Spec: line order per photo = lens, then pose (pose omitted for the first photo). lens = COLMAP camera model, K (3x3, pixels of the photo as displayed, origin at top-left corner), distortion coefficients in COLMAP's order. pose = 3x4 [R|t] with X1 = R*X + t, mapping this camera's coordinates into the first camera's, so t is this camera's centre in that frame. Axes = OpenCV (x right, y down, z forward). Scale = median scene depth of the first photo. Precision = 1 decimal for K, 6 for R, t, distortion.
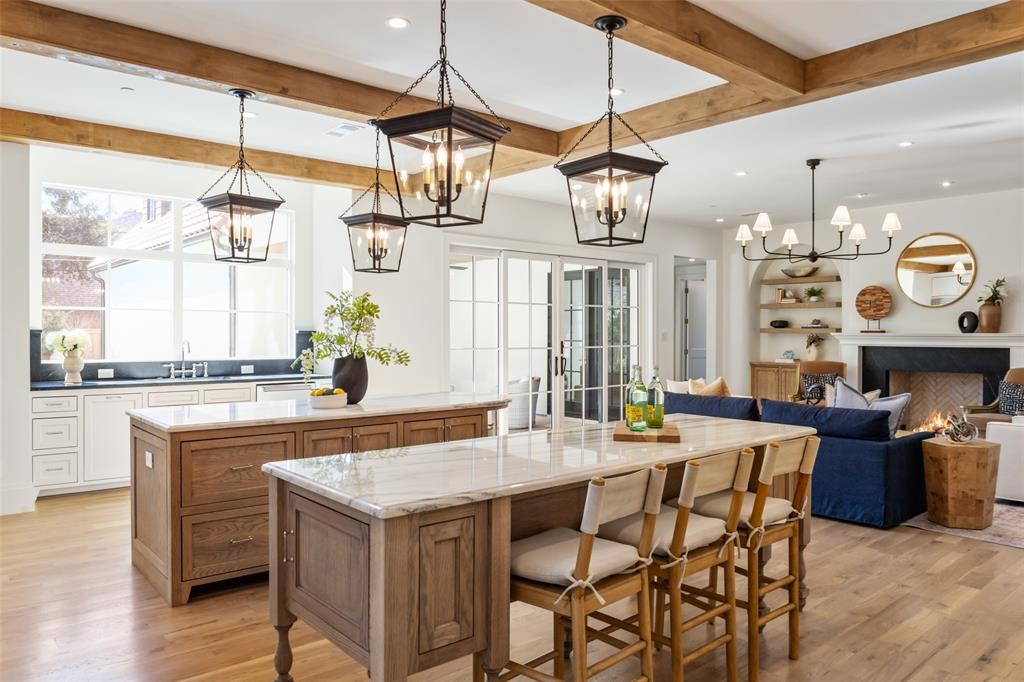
lens RADIAL K [[720.0, 0, 515.6], [0, 720.0, 341.5], [0, 0, 1]] dist [0.001959, 0.000619]
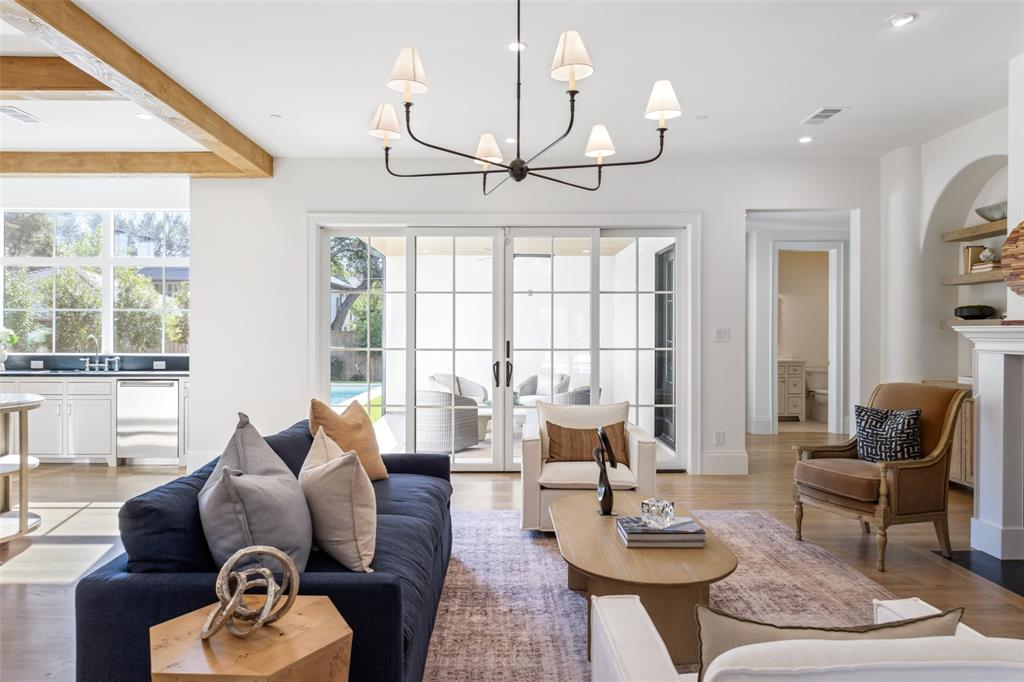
lens RADIAL K [[682.7, 0, 512.5], [0, 682.7, 338.8], [0, 0, 1]] dist [-0.004158, 0.002840]
pose [[0.755300, 0.002083, -0.655375, 0.701856], [-0.009187, 0.999930, -0.007409, 0.003475], [0.655314, 0.011616, 0.755267, 0.621688]]
